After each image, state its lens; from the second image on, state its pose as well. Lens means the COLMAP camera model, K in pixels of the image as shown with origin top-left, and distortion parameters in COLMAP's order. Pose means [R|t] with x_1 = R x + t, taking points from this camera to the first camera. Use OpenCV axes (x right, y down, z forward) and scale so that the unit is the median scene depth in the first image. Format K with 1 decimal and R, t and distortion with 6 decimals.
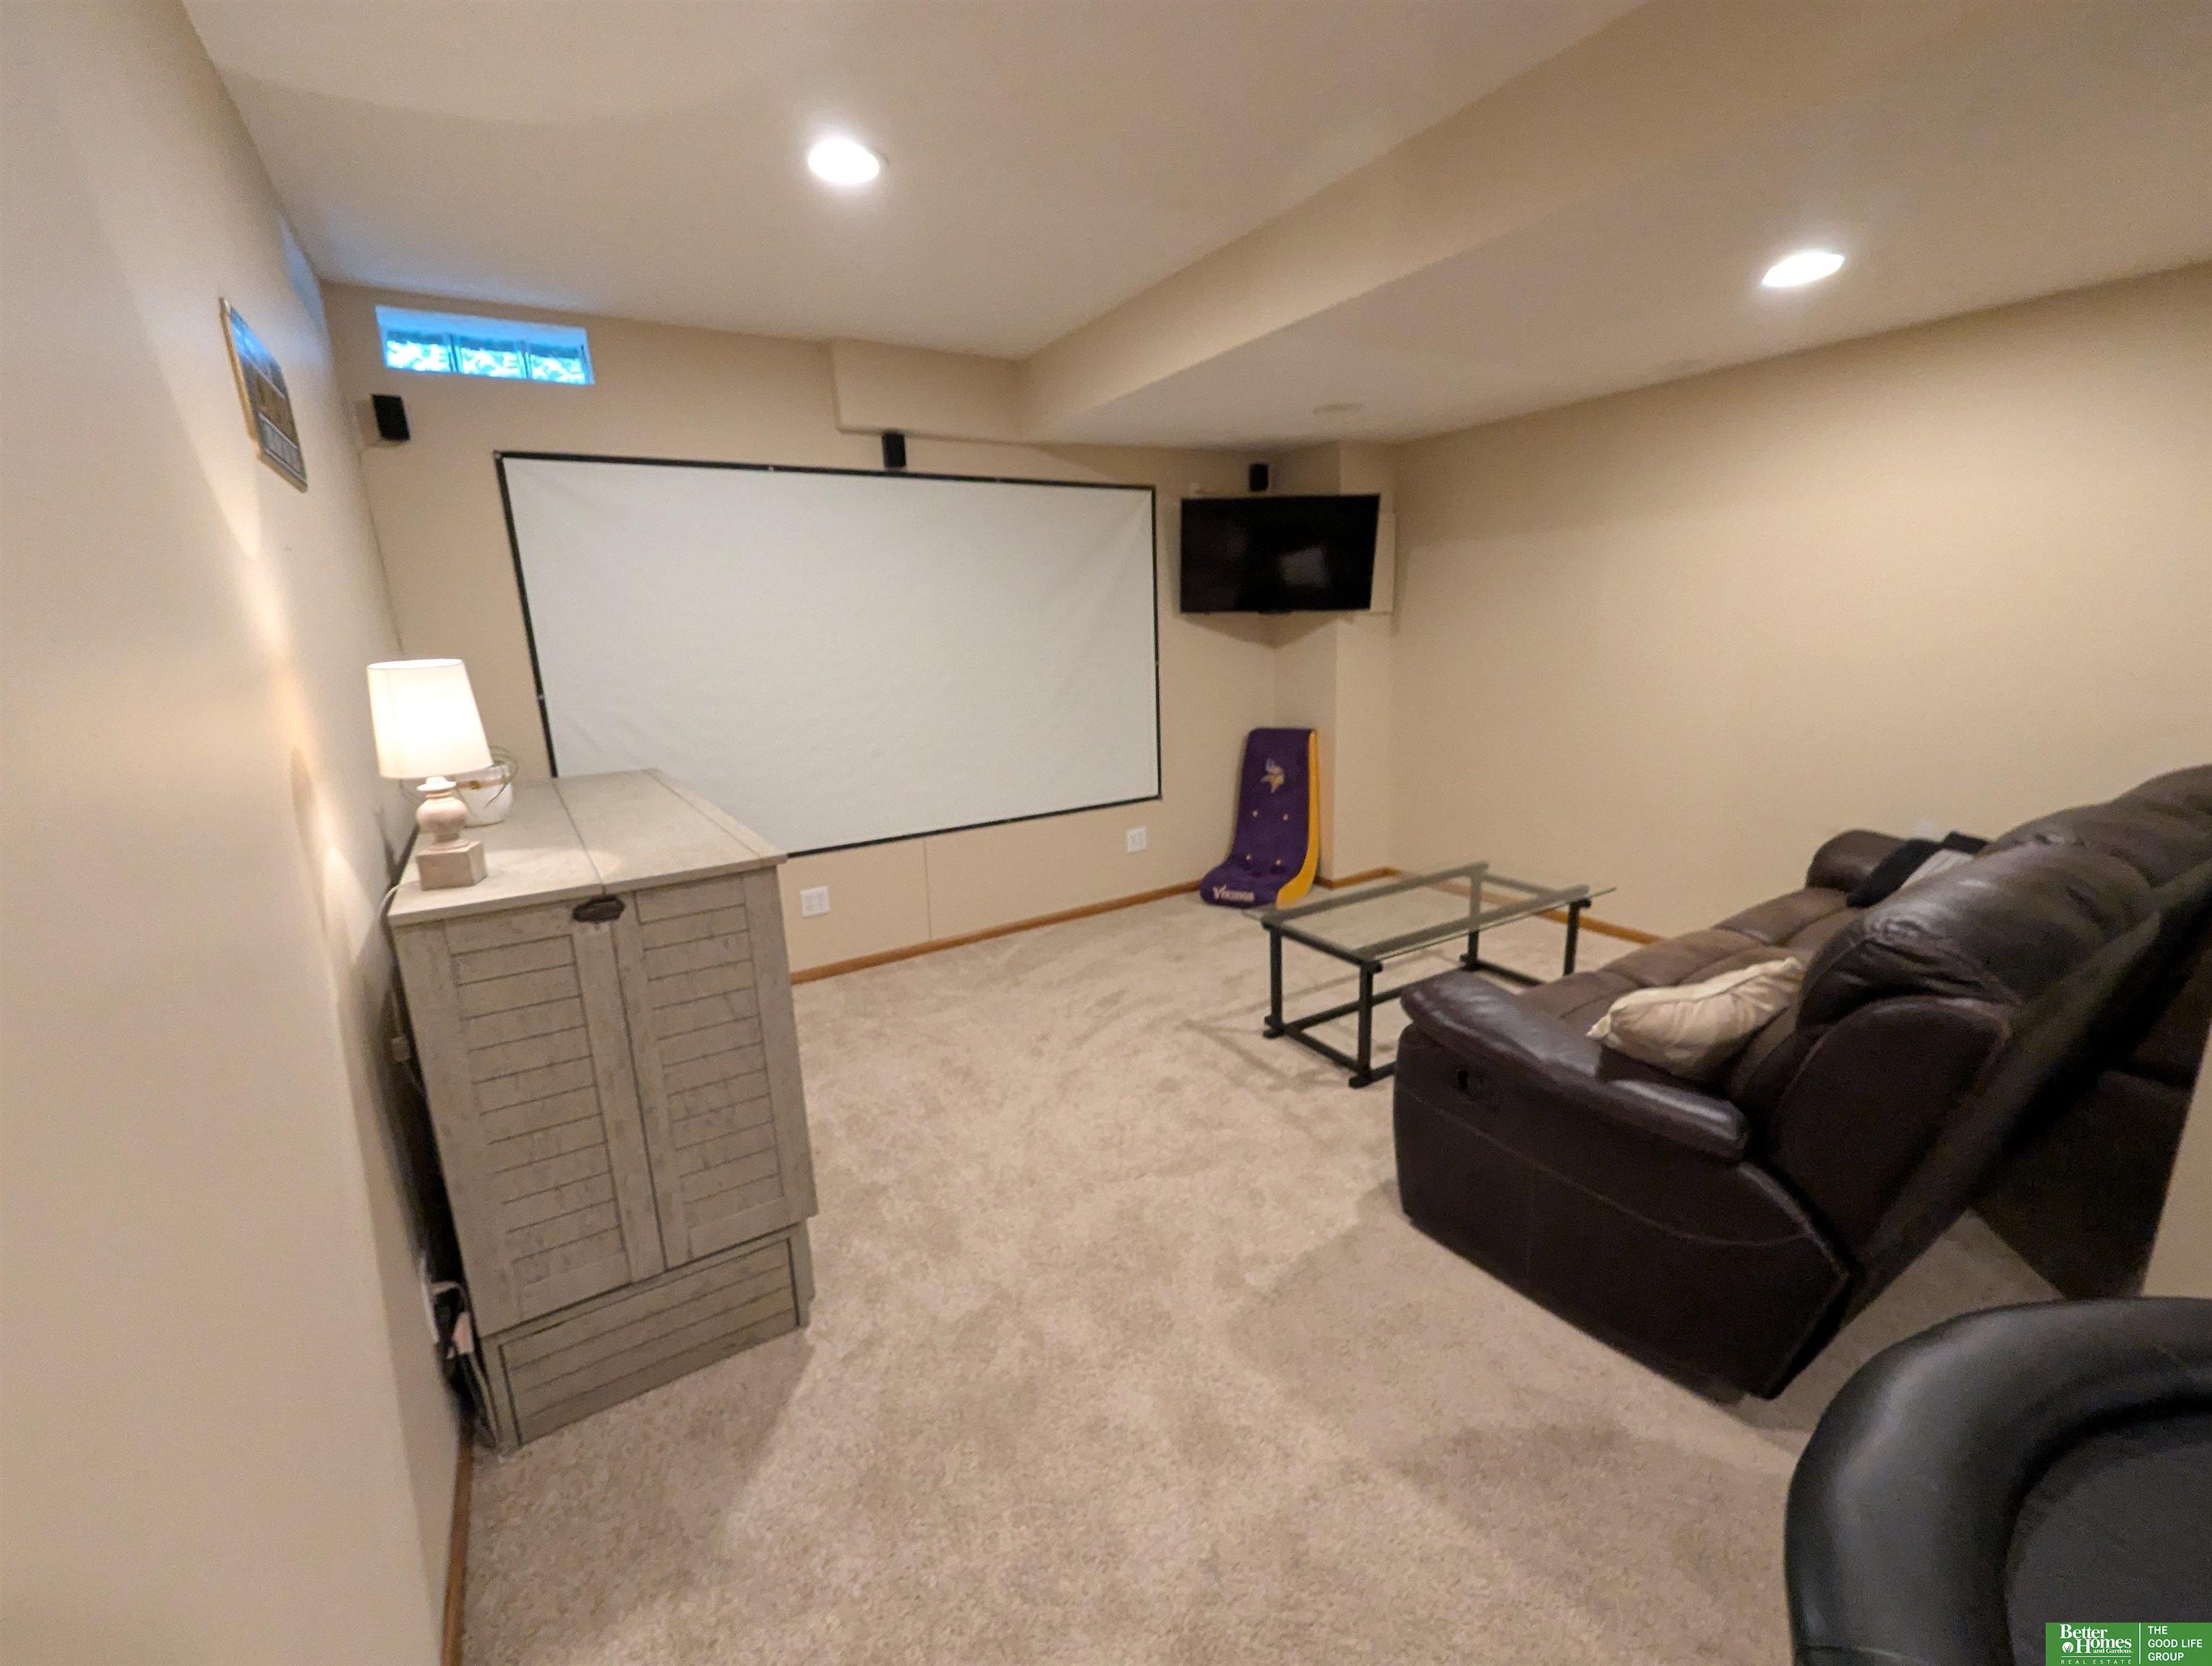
lens RADIAL K [[916.5, 0, 1108.4], [0, 916.5, 837.9], [0, 0, 1]] dist [0.005942, -0.000199]
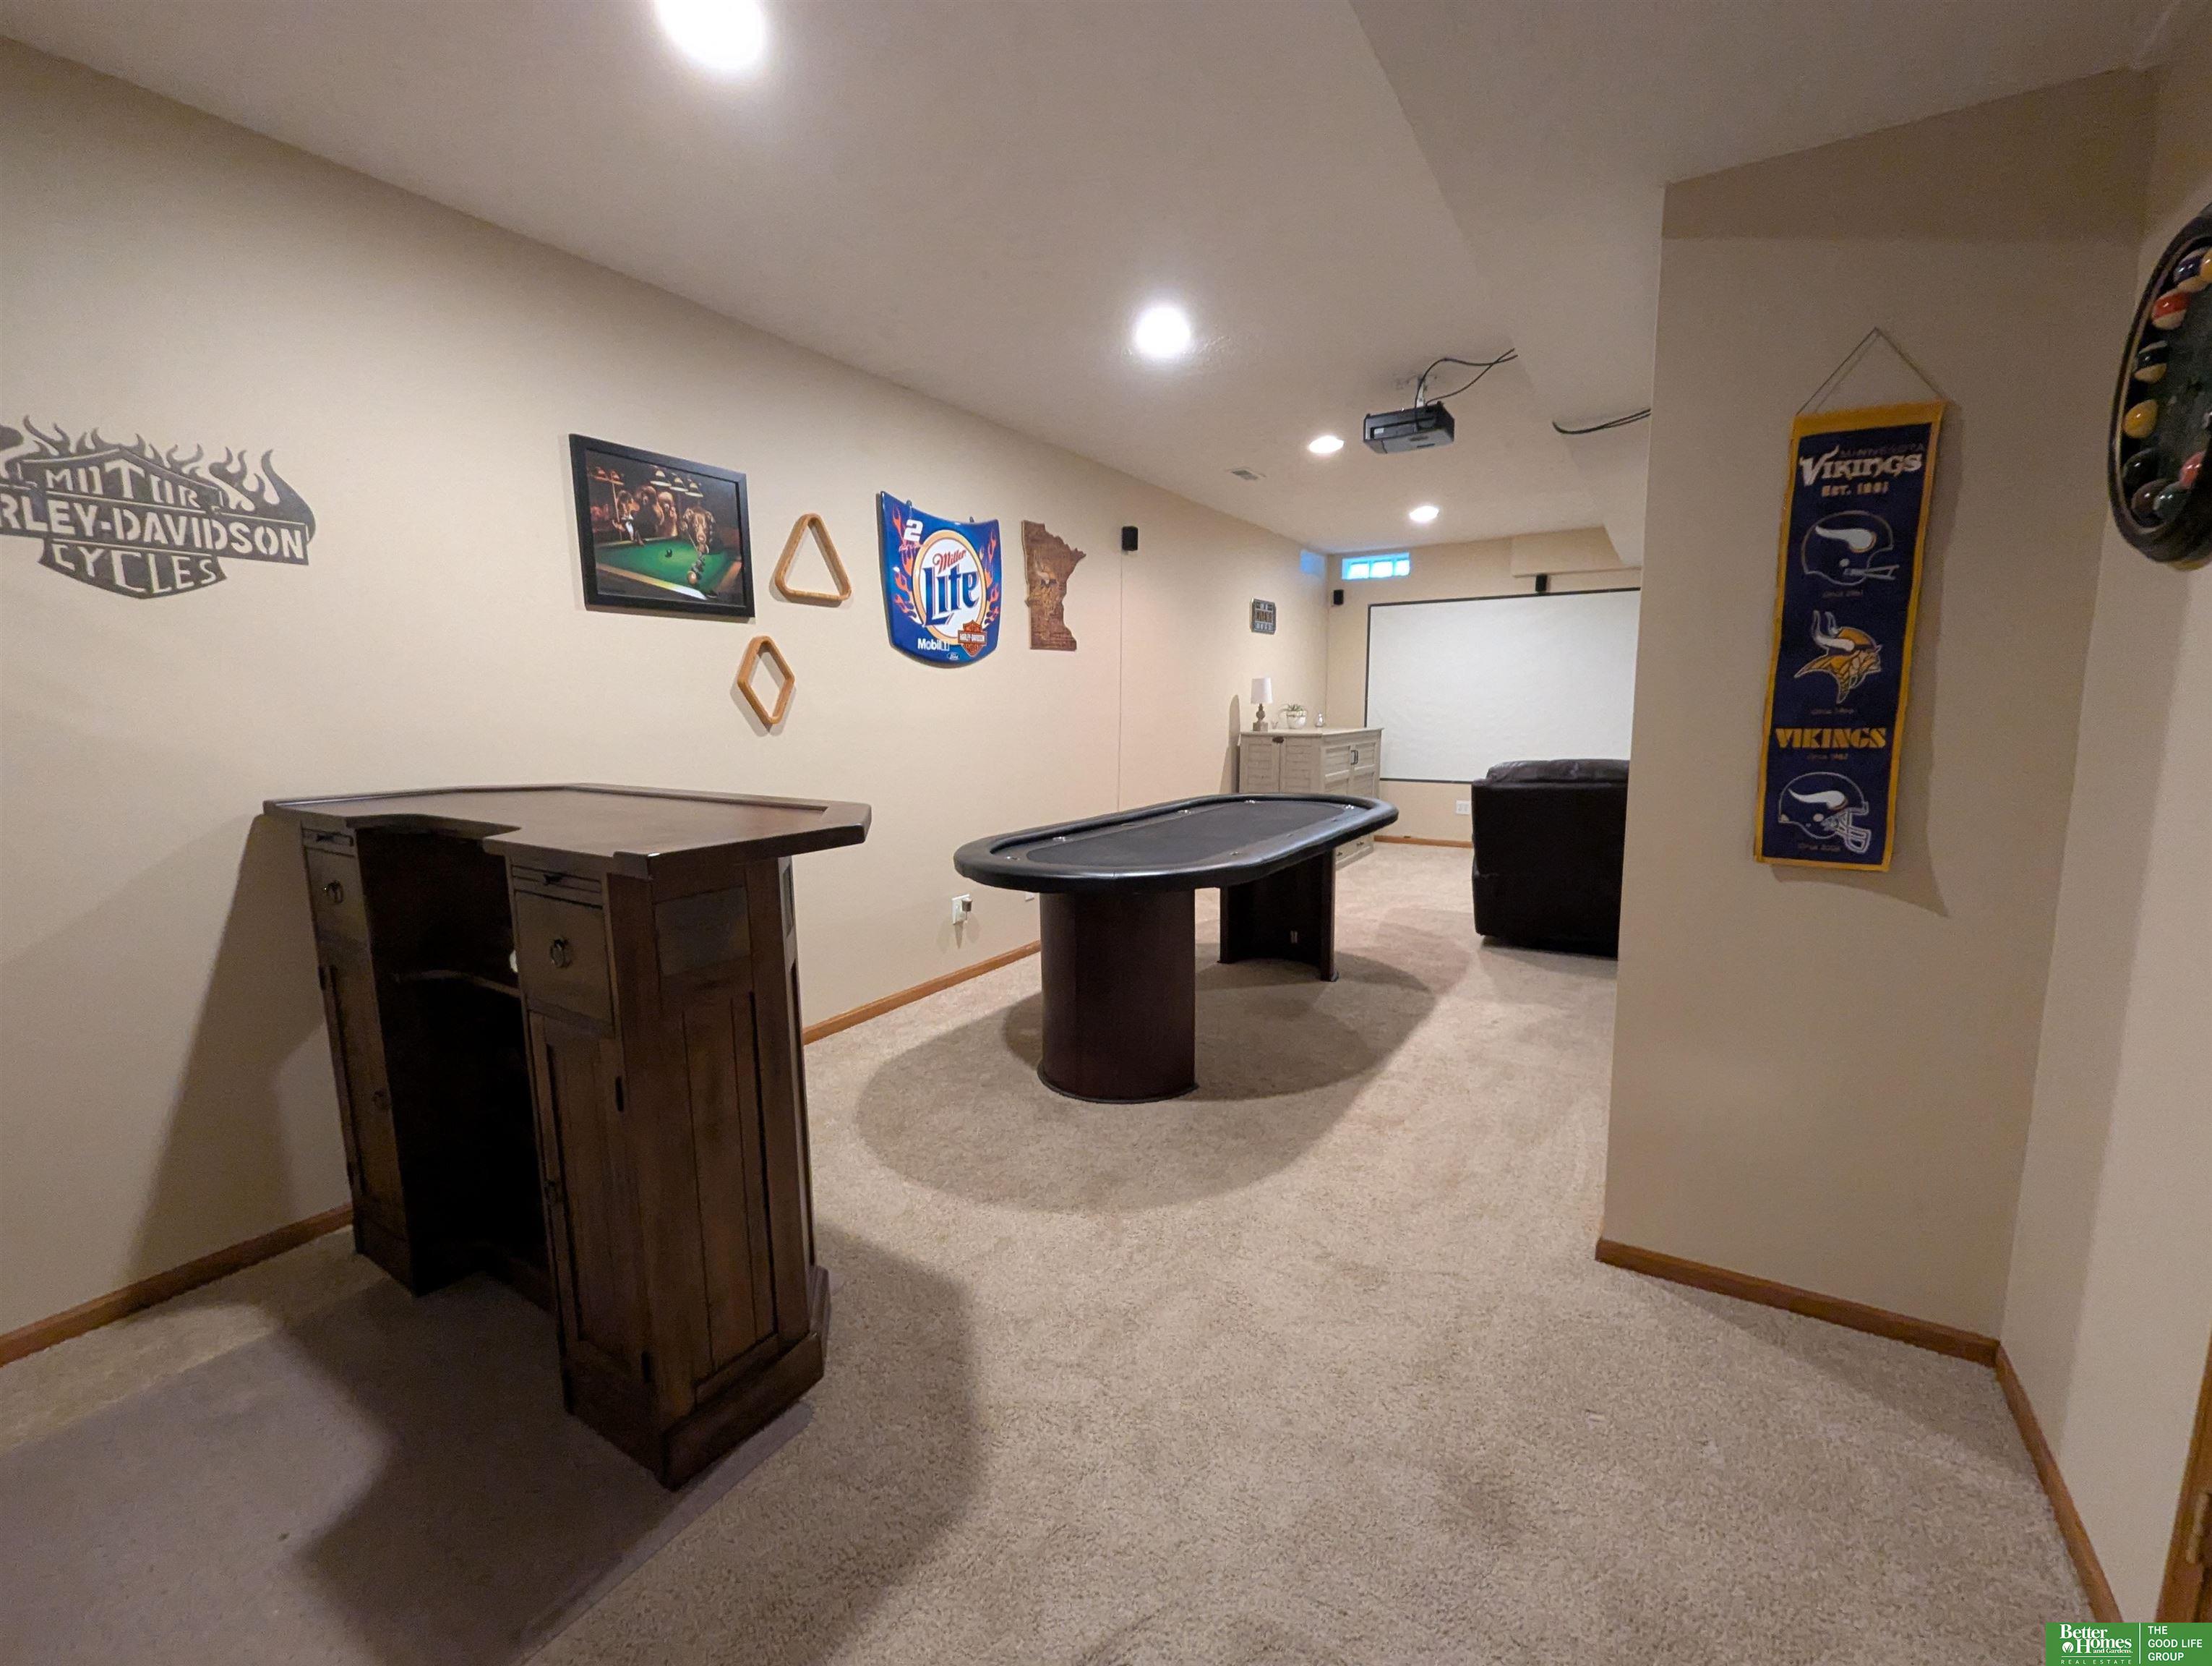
lens RADIAL K [[916.5, 0, 1103.7], [0, 916.5, 821.8], [0, 0, 1]] dist [0.005942, -0.000199]
pose [[0.426599, 0.166074, -0.889063, 1.474976], [-0.210368, 0.974257, 0.081047, 0.138384], [0.879636, 0.152456, 0.450553, -0.776687]]
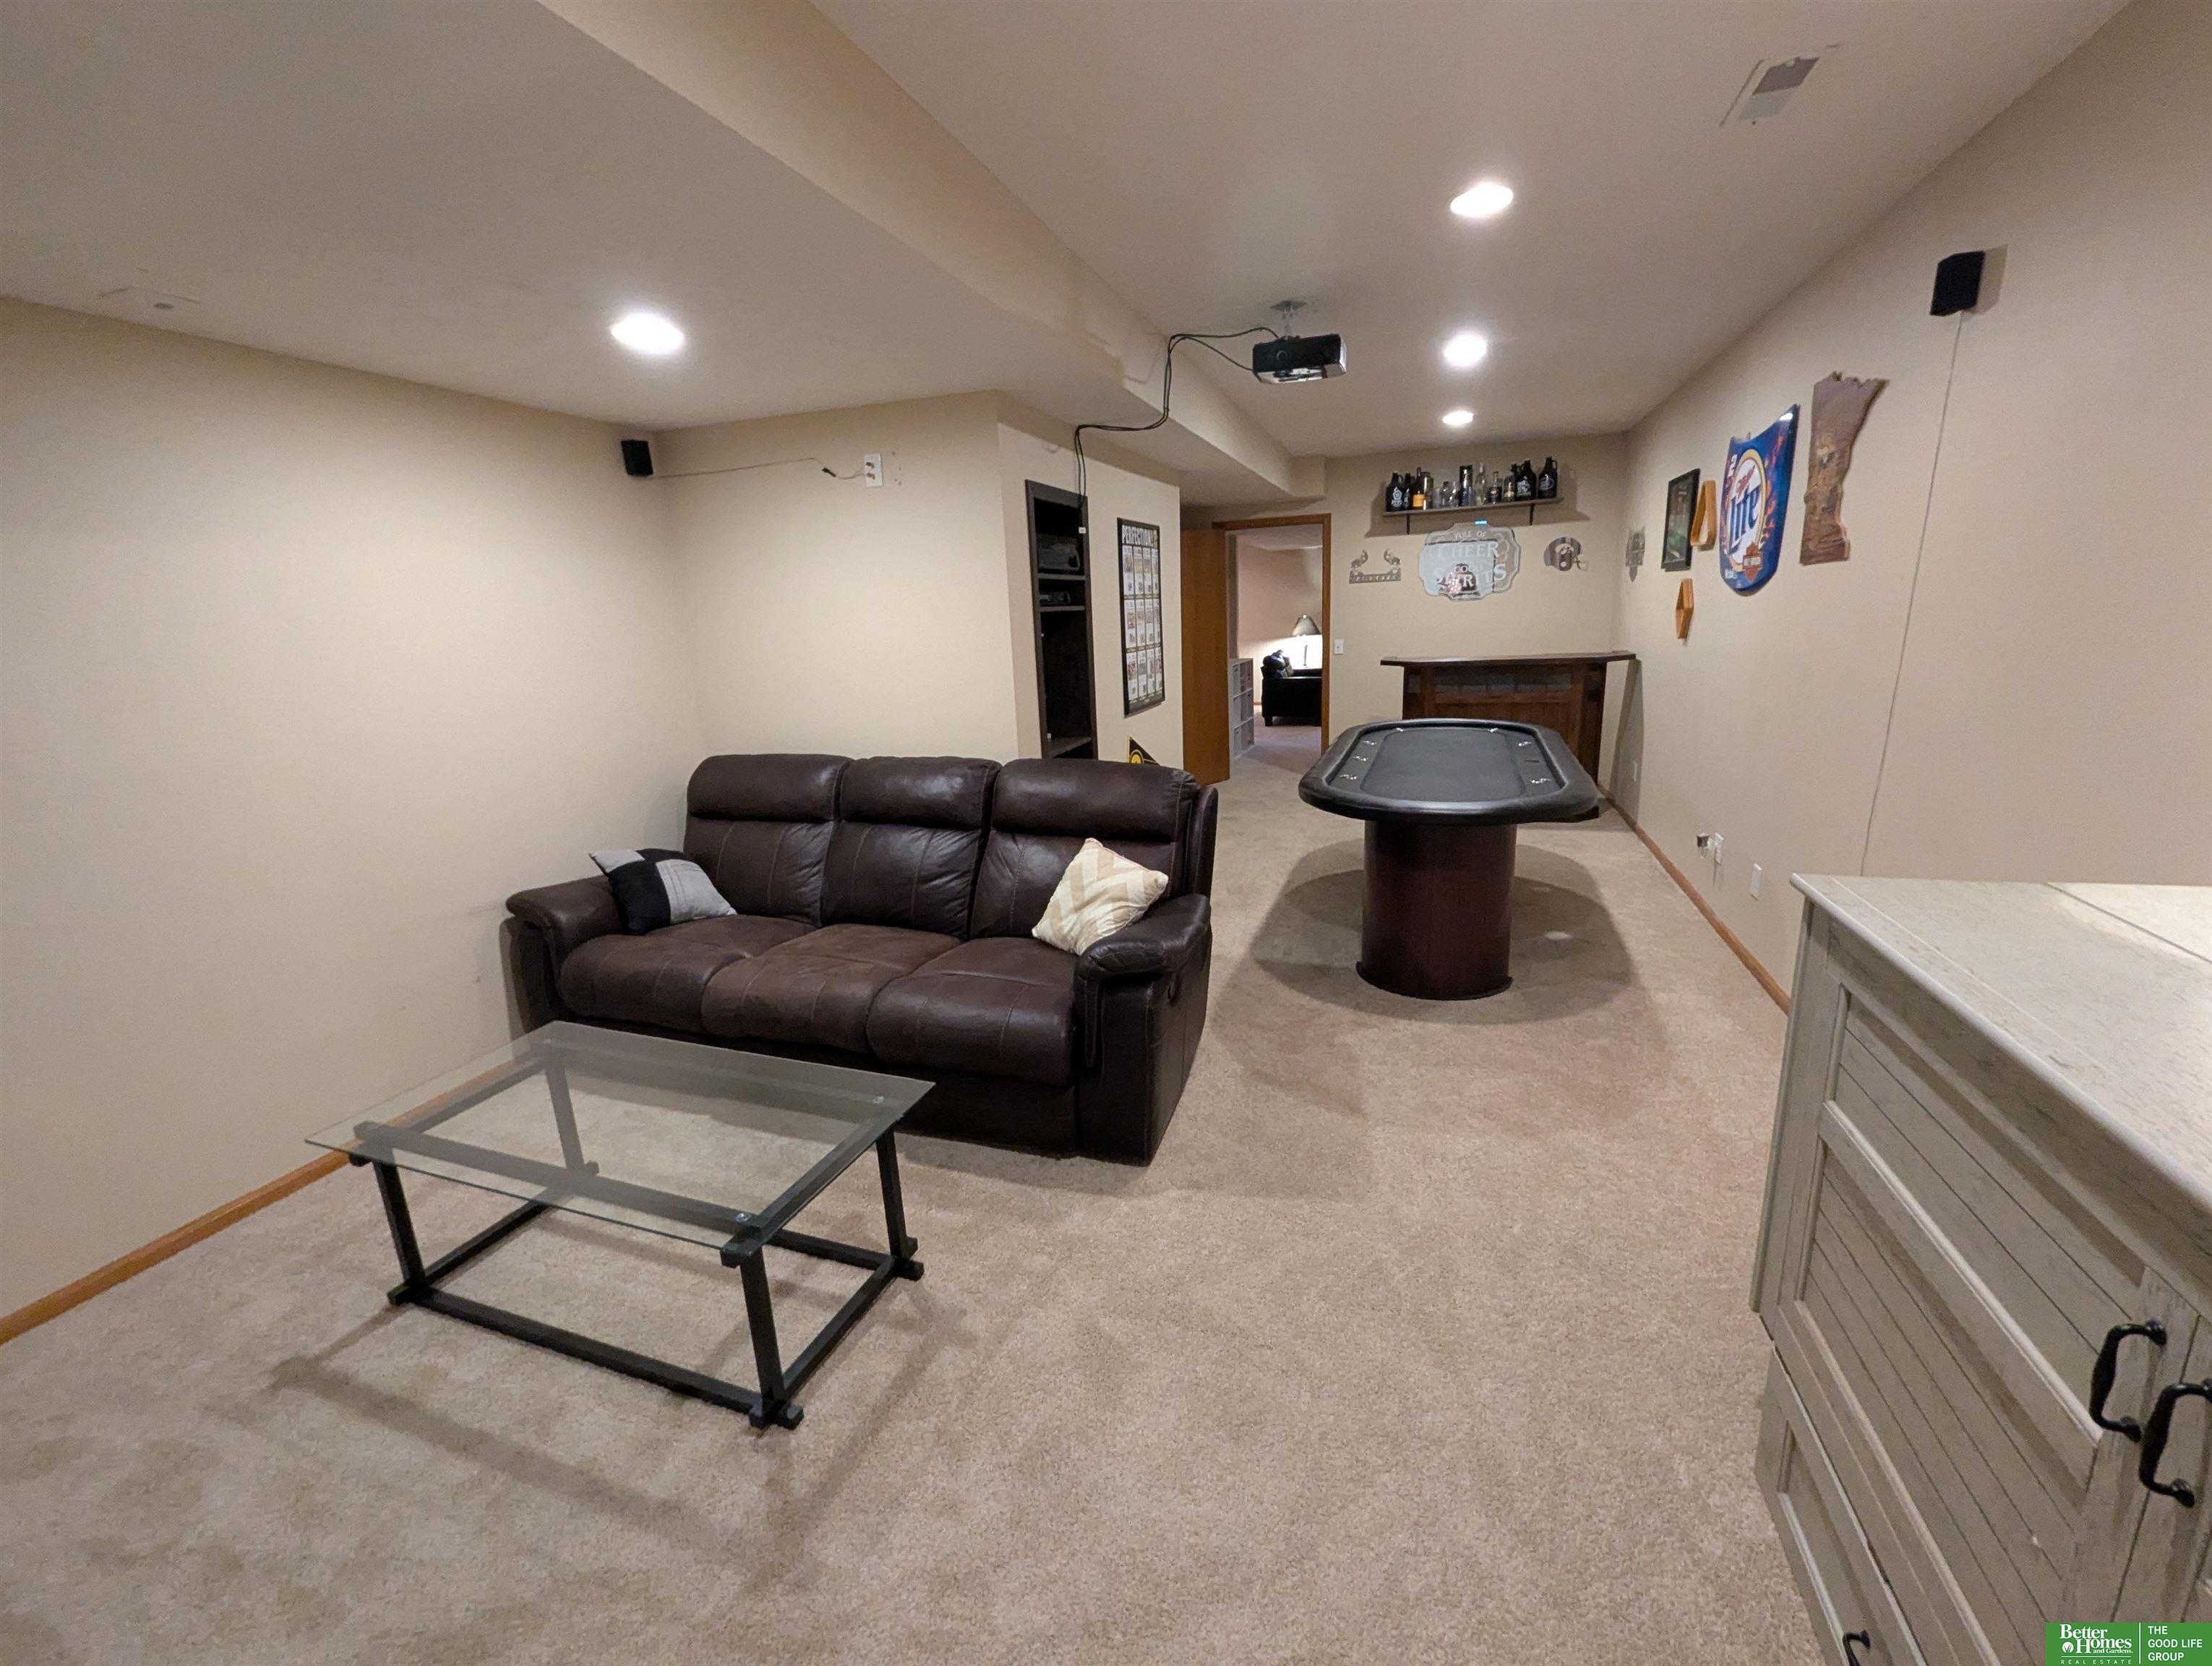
lens RADIAL K [[916.5, 0, 1111.9], [0, 916.5, 837.1], [0, 0, 1]] dist [0.005942, -0.000199]
pose [[-0.626762, -0.132072, 0.767936, -0.352674], [0.230784, 0.909850, 0.344836, -0.271750], [-0.744250, 0.393358, -0.539779, 1.106777]]
